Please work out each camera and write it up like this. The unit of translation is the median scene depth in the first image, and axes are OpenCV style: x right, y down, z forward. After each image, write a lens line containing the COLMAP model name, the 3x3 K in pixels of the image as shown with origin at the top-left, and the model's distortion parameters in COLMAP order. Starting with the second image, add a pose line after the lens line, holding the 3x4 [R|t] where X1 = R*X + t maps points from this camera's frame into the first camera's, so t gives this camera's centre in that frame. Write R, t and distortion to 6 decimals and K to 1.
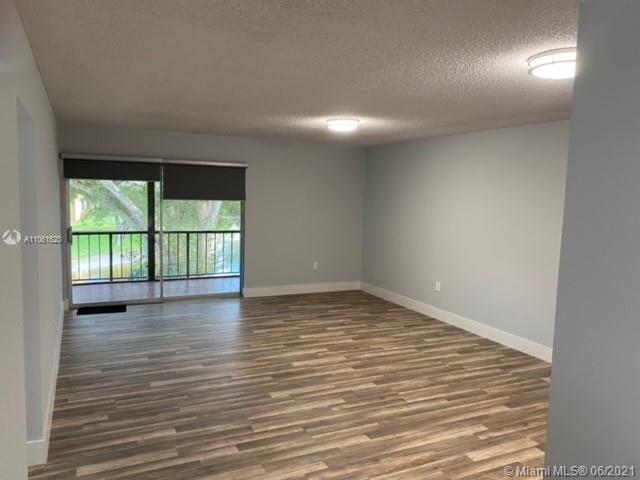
lens RADIAL K [[492.2, 0, 320.0], [0, 492.2, 240.0], [0, 0, 1]] dist [0.008187, -0.001417]
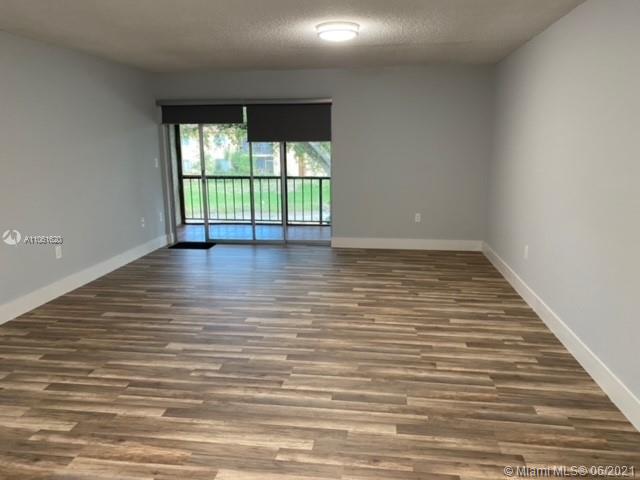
lens RADIAL K [[492.2, 0, 320.0], [0, 492.2, 240.0], [0, 0, 1]] dist [0.008187, -0.001417]
pose [[0.838277, 0.076672, -0.539827, 0.551702], [-0.026066, 0.994567, 0.100783, 0.017471], [0.544621, -0.070413, 0.835721, 0.355157]]
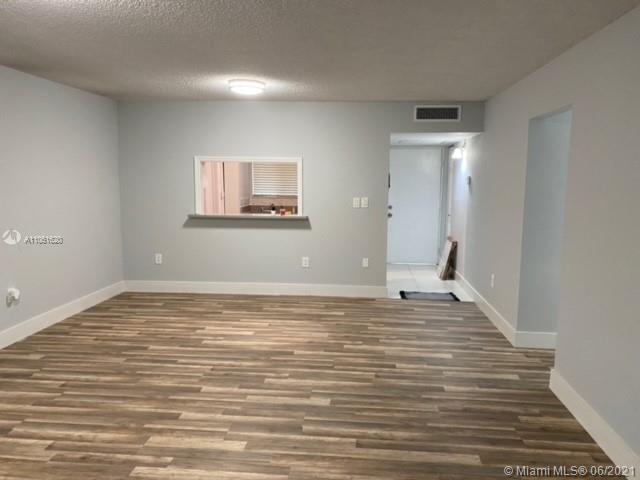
lens RADIAL K [[492.2, 0, 320.0], [0, 492.2, 240.0], [0, 0, 1]] dist [0.008187, -0.001417]
pose [[-0.855319, -0.102782, 0.507804, -0.426097], [0.019577, 0.973014, 0.229916, -0.125822], [-0.517731, 0.206593, -0.830225, 1.459201]]
